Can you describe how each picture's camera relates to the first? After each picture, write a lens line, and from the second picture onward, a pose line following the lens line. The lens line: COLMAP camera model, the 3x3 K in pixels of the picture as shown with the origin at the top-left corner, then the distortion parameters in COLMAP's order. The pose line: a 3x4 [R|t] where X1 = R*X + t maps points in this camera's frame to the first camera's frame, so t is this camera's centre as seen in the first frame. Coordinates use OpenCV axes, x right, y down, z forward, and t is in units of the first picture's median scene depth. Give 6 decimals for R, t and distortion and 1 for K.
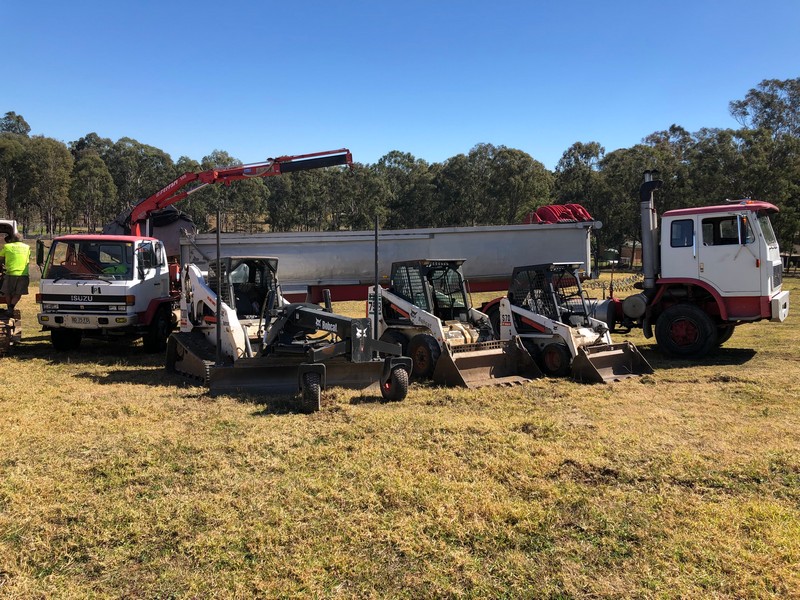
lens RADIAL K [[670.5, 0, 386.0], [0, 670.5, 275.6], [0, 0, 1]] dist [0.043632, 0.004097]
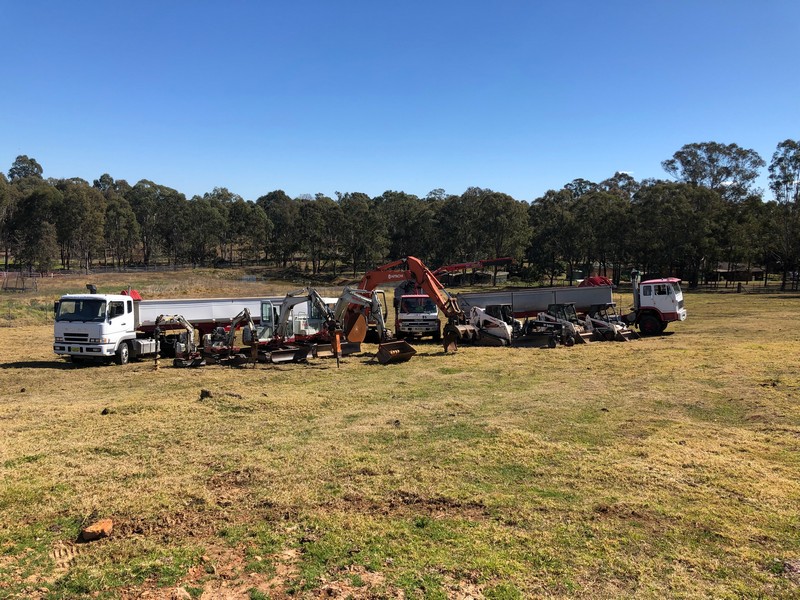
lens RADIAL K [[670.5, 0, 386.0], [0, 670.5, 275.6], [0, 0, 1]] dist [0.043632, 0.004097]
pose [[0.997061, -0.028342, 0.071174, -0.742081], [0.030053, 0.999281, -0.023093, -0.081048], [-0.070468, 0.025164, 0.997197, -1.516847]]
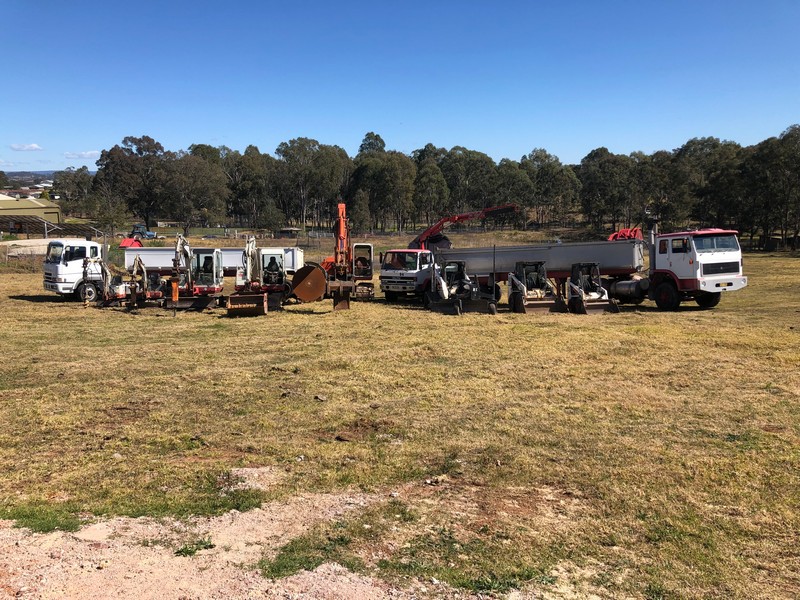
lens RADIAL K [[670.5, 0, 386.0], [0, 670.5, 275.6], [0, 0, 1]] dist [0.043632, 0.004097]
pose [[0.884032, 0.005350, -0.467396, 0.568076], [0.003578, 0.999828, 0.018212, -0.015180], [0.467413, -0.017772, 0.883861, -0.997721]]
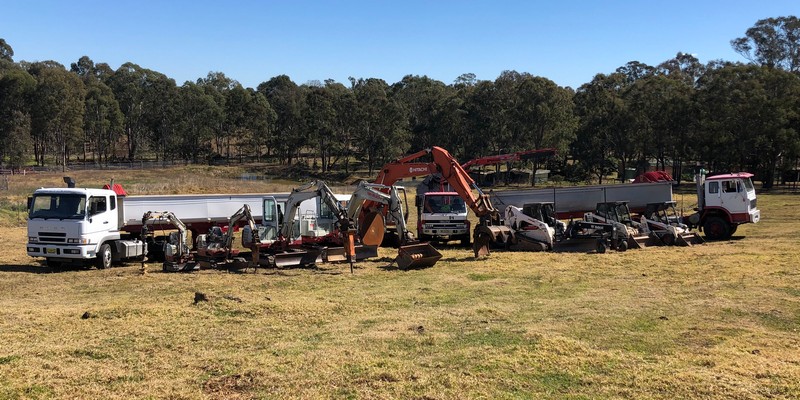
lens RADIAL K [[776.7, 0, 387.9], [0, 776.7, 186.8], [0, 0, 1]] dist [0.053361, -0.023310]
pose [[0.998559, -0.026181, 0.046856, -0.744515], [0.026636, 0.999604, -0.009115, -0.061524], [-0.046599, 0.010350, 0.998860, -1.514233]]
